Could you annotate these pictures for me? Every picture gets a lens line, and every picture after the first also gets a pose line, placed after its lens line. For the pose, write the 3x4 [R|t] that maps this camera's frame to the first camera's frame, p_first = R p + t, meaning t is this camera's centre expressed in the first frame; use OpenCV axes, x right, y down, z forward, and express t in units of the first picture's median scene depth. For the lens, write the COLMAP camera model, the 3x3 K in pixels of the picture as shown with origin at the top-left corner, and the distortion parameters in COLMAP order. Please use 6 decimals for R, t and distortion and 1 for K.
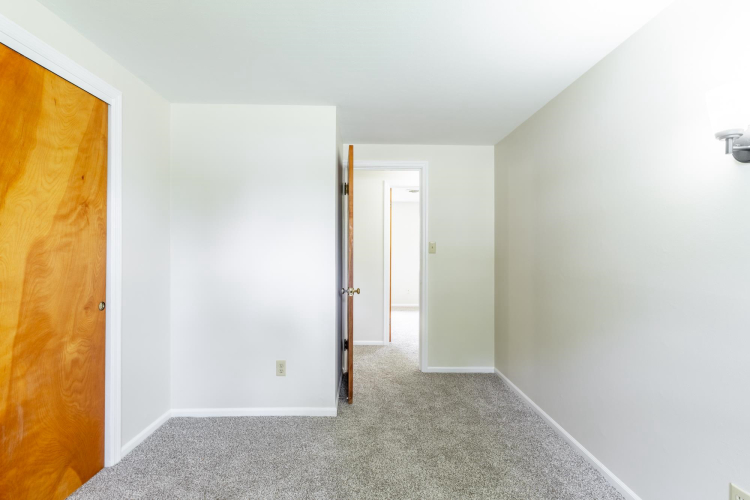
lens RADIAL K [[366.3, 0, 375.0], [0, 366.3, 250.0], [0, 0, 1]] dist [-0.002270, 0.001035]
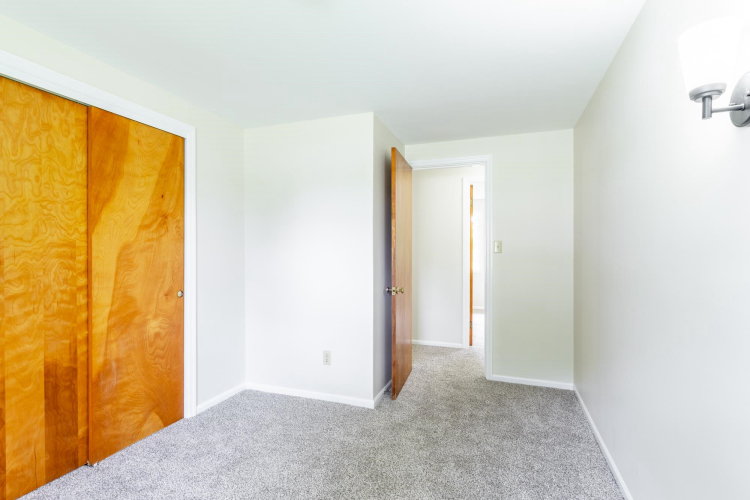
lens RADIAL K [[366.3, 0, 375.0], [0, 366.3, 250.0], [0, 0, 1]] dist [-0.002270, 0.001035]
pose [[0.932759, -0.005840, -0.360454, 0.406893], [0.005542, 0.999983, -0.001861, 0.003800], [0.360459, -0.000262, 0.932775, 0.037718]]
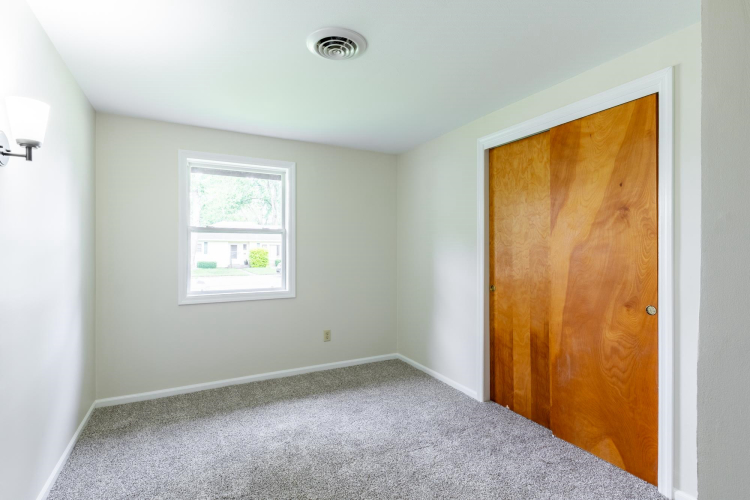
lens RADIAL K [[366.3, 0, 375.0], [0, 366.3, 250.0], [0, 0, 1]] dist [-0.002270, 0.001035]
pose [[-0.896366, -0.012270, -0.443145, 0.347269], [-0.009782, 0.999921, -0.007899, 0.013032], [0.443207, -0.002745, -0.896415, 1.678549]]
